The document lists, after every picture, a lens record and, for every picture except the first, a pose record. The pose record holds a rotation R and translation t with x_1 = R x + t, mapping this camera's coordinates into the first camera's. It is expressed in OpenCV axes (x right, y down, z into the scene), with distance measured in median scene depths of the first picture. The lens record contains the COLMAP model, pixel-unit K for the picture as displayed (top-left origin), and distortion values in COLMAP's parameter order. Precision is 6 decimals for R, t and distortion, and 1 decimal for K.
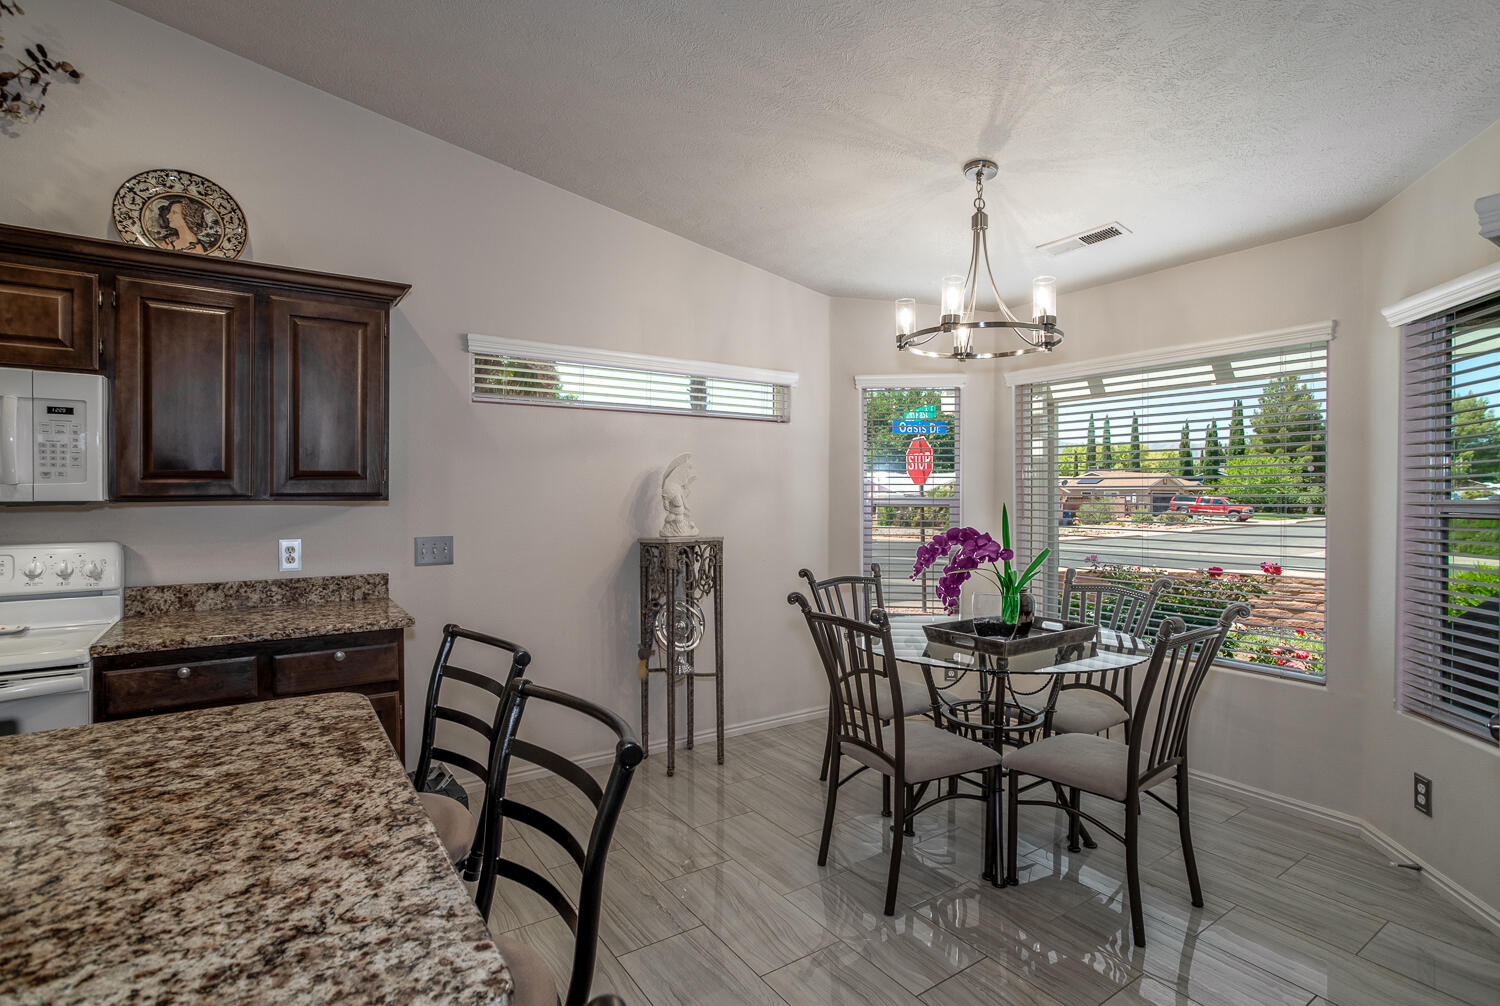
lens RADIAL K [[725.2, 0, 753.8], [0, 725.2, 492.5], [0, 0, 1]] dist [-0.040028, 0.017792]
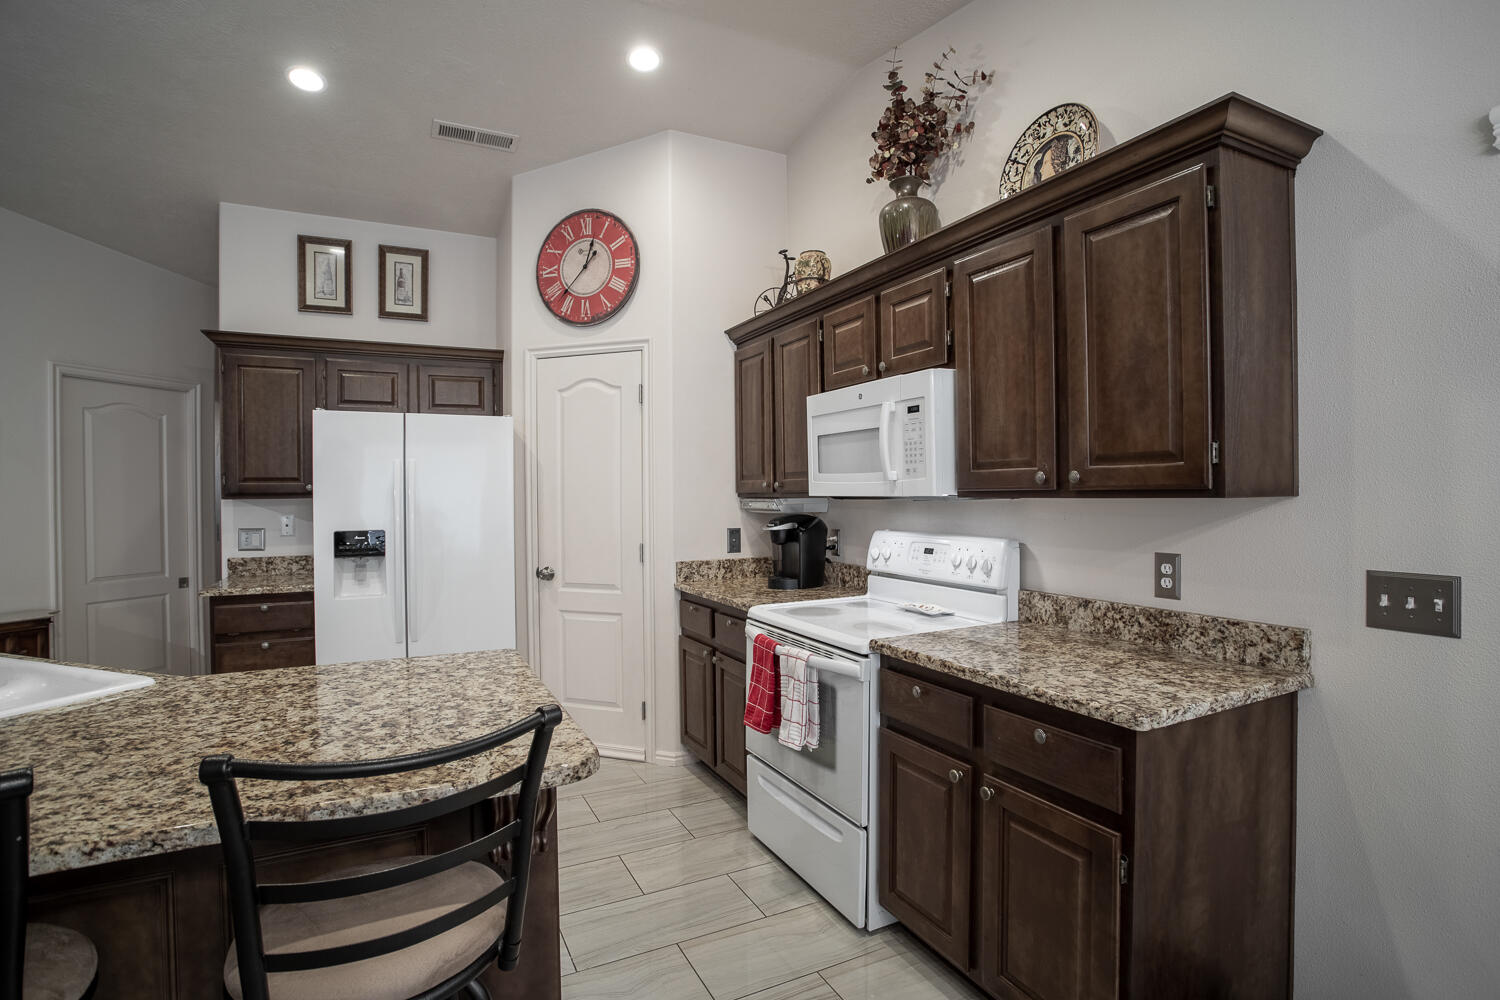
lens RADIAL K [[725.2, 0, 740.6], [0, 725.2, 493.2], [0, 0, 1]] dist [-0.040028, 0.017792]
pose [[-0.150245, 0.005818, -0.988632, 0.104497], [0.013310, 0.999904, 0.003861, -0.000468], [0.988559, -0.012578, -0.150308, 0.773156]]
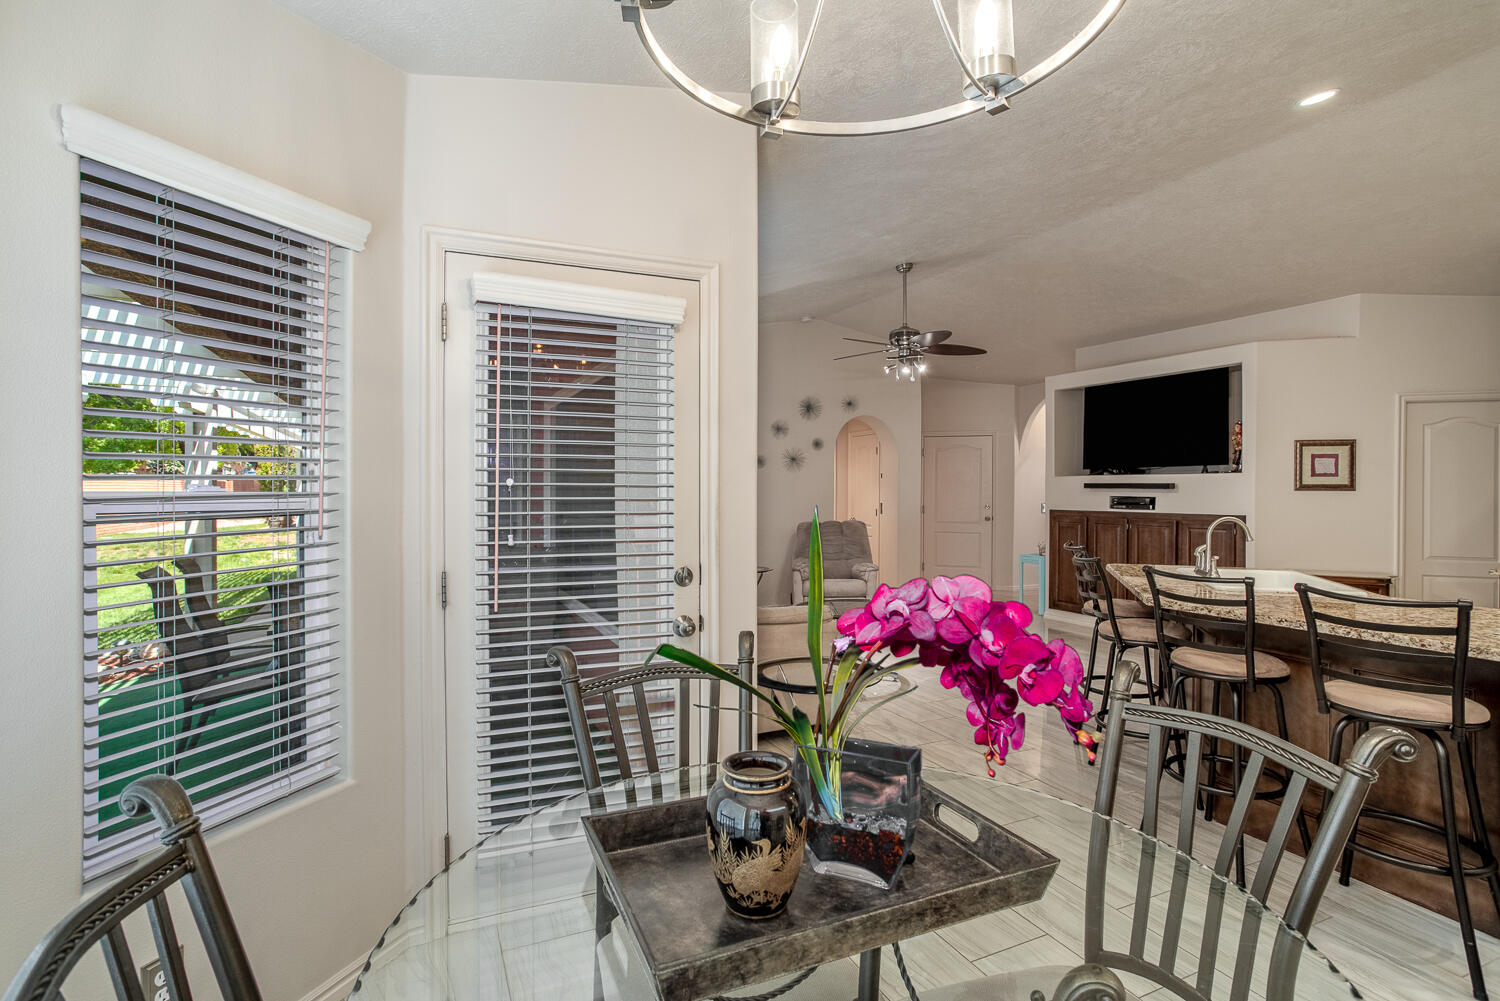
lens RADIAL K [[725.2, 0, 739.8], [0, 725.2, 489.9], [0, 0, 1]] dist [-0.040028, 0.017792]
pose [[-0.982126, -0.005272, 0.188151, 0.339191], [-0.006944, 0.999942, -0.008225, 0.018056], [-0.188097, -0.009384, -0.982106, 1.496759]]
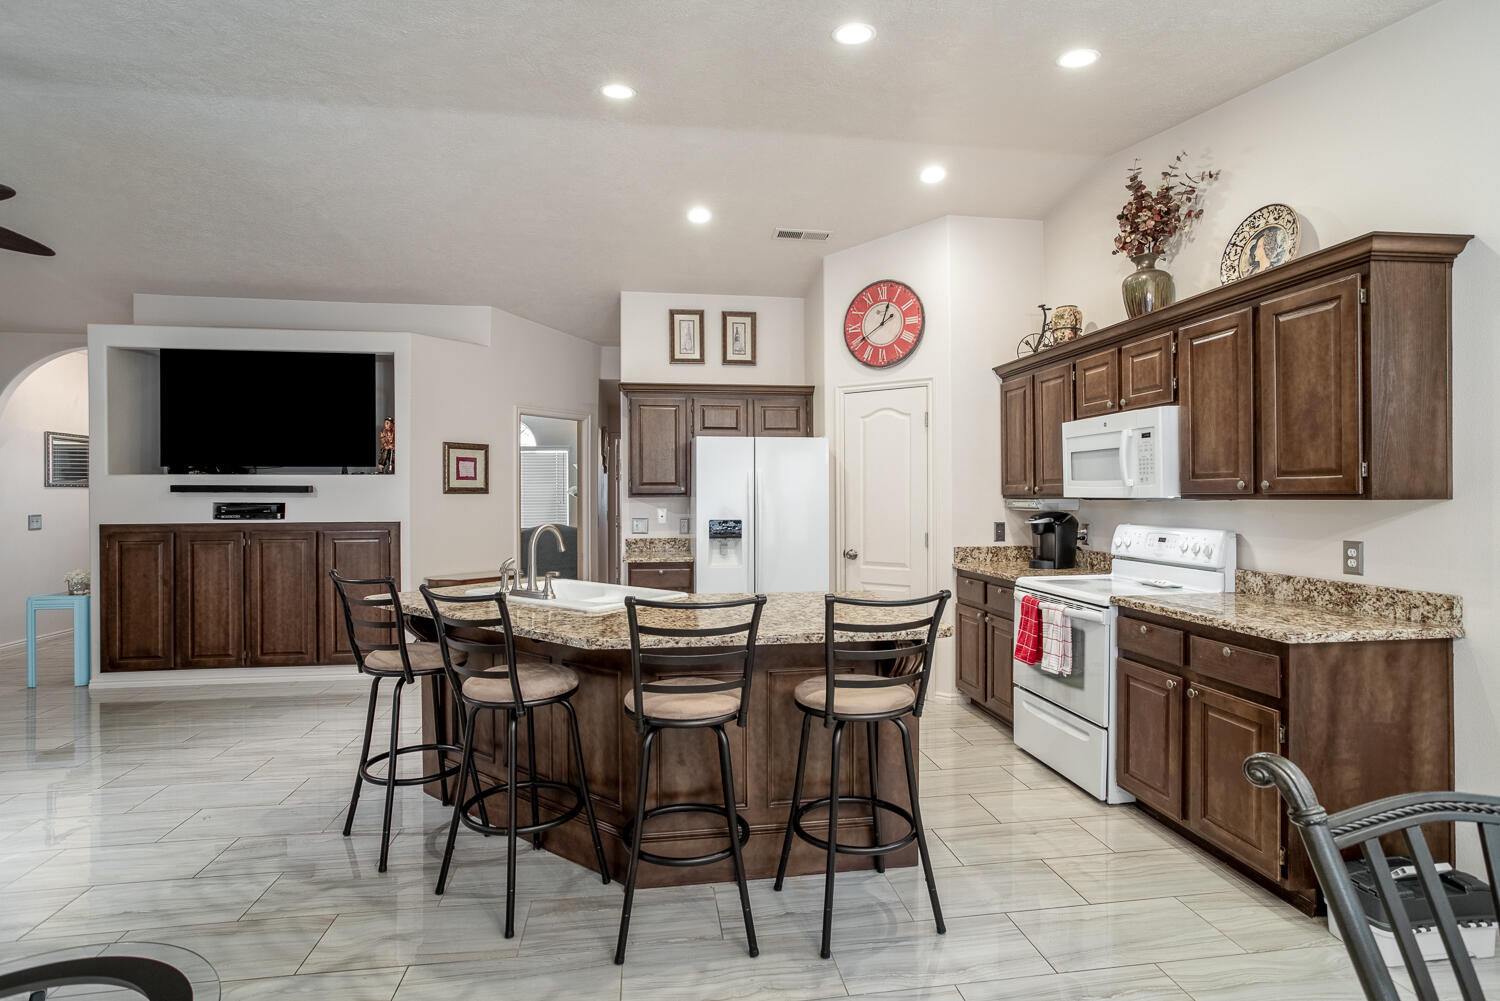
lens RADIAL K [[725.2, 0, 744.4], [0, 725.2, 494.5], [0, 0, 1]] dist [-0.040028, 0.017792]
pose [[-0.446643, 0.002585, -0.894709, 0.595528], [0.007439, 0.999972, -0.000824, -0.000202], [0.894682, -0.007023, -0.446649, 0.781965]]
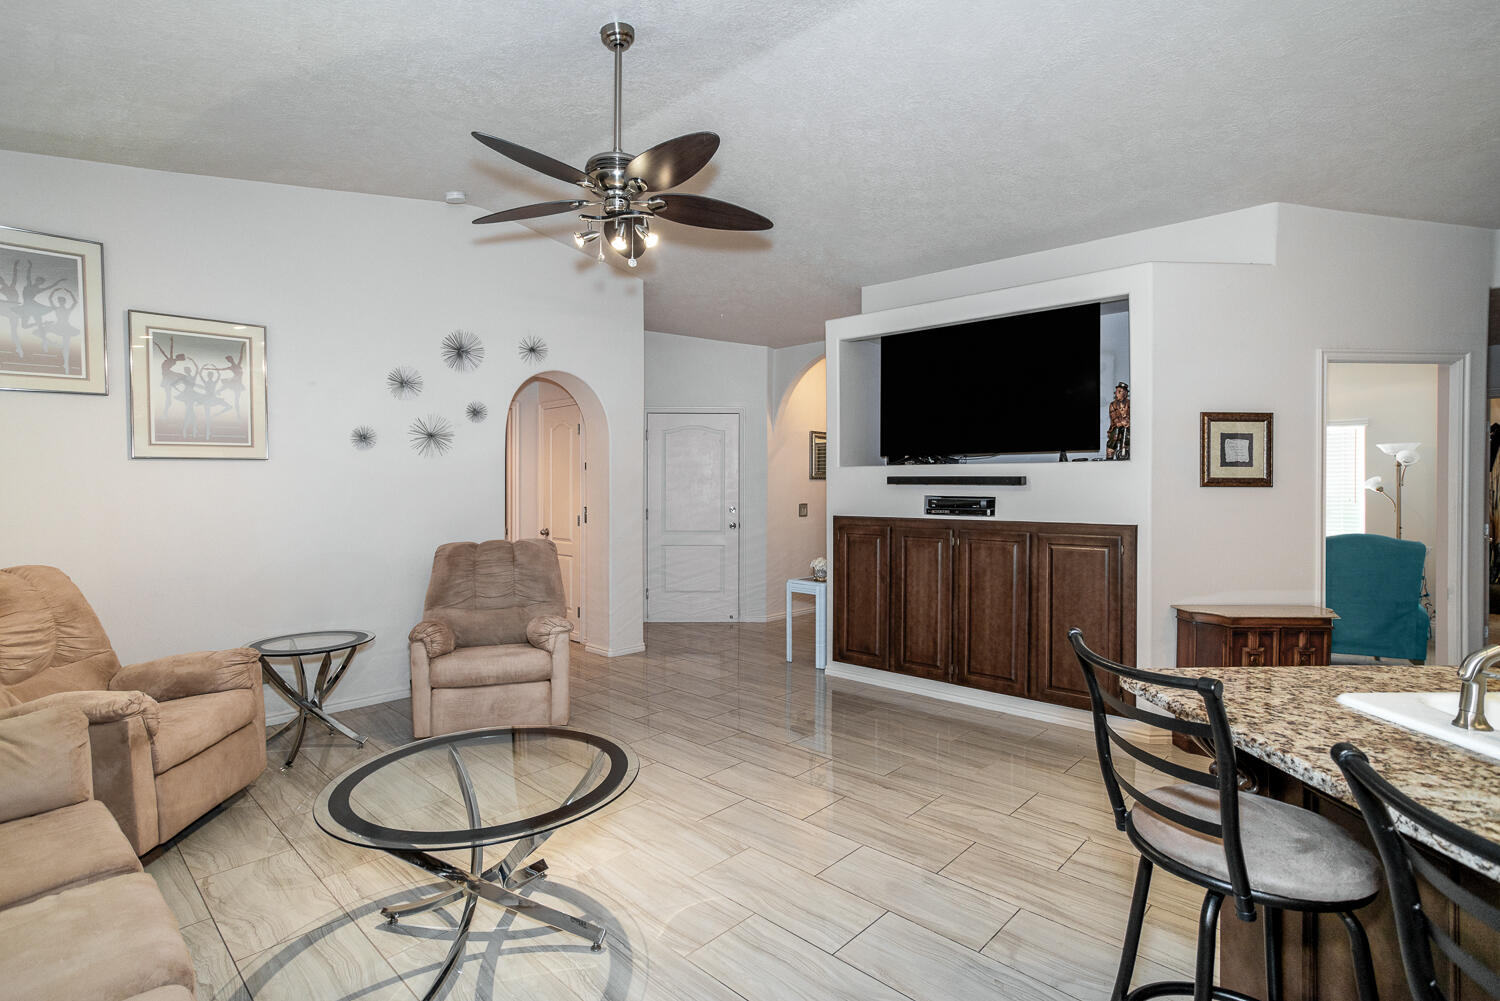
lens RADIAL K [[725.2, 0, 760.3], [0, 725.2, 498.3], [0, 0, 1]] dist [-0.040028, 0.017792]
pose [[-0.975411, 0.002024, -0.220385, 0.286849], [0.000068, 0.999961, 0.008885, -0.000358], [0.220394, 0.008652, -0.975373, 0.262200]]
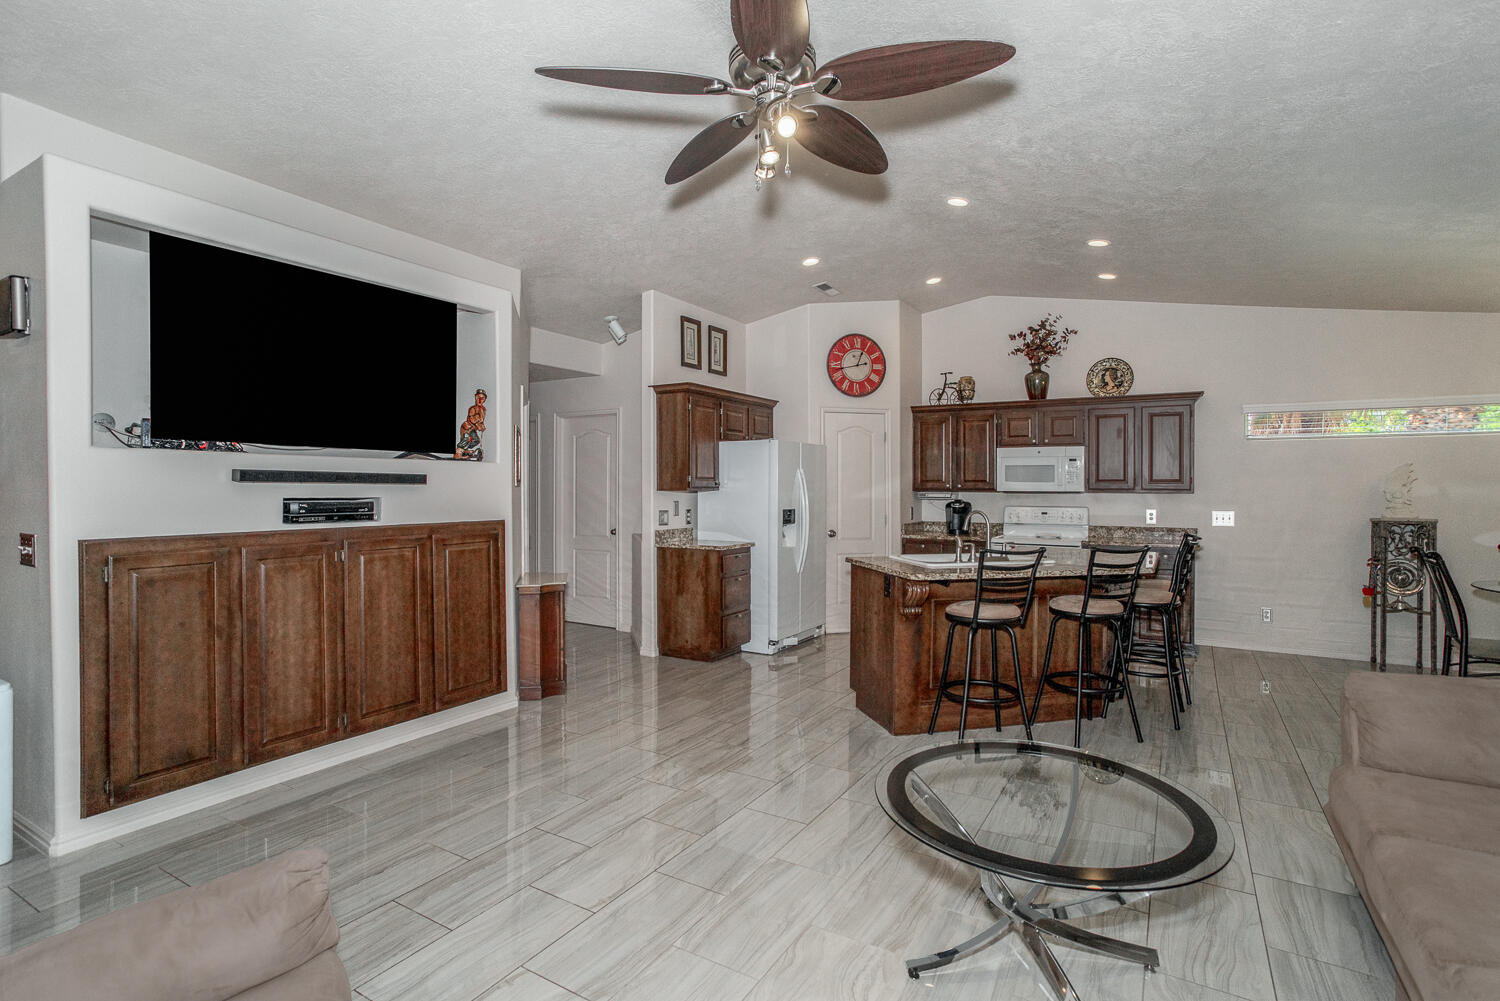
lens RADIAL K [[725.2, 0, 742.9], [0, 725.2, 501.4], [0, 0, 1]] dist [-0.040028, 0.017792]
pose [[0.408226, 0.020129, -0.912659, 0.976775], [0.000574, 0.999751, 0.022307, -0.012714], [0.912881, -0.009630, 0.408112, -1.204340]]
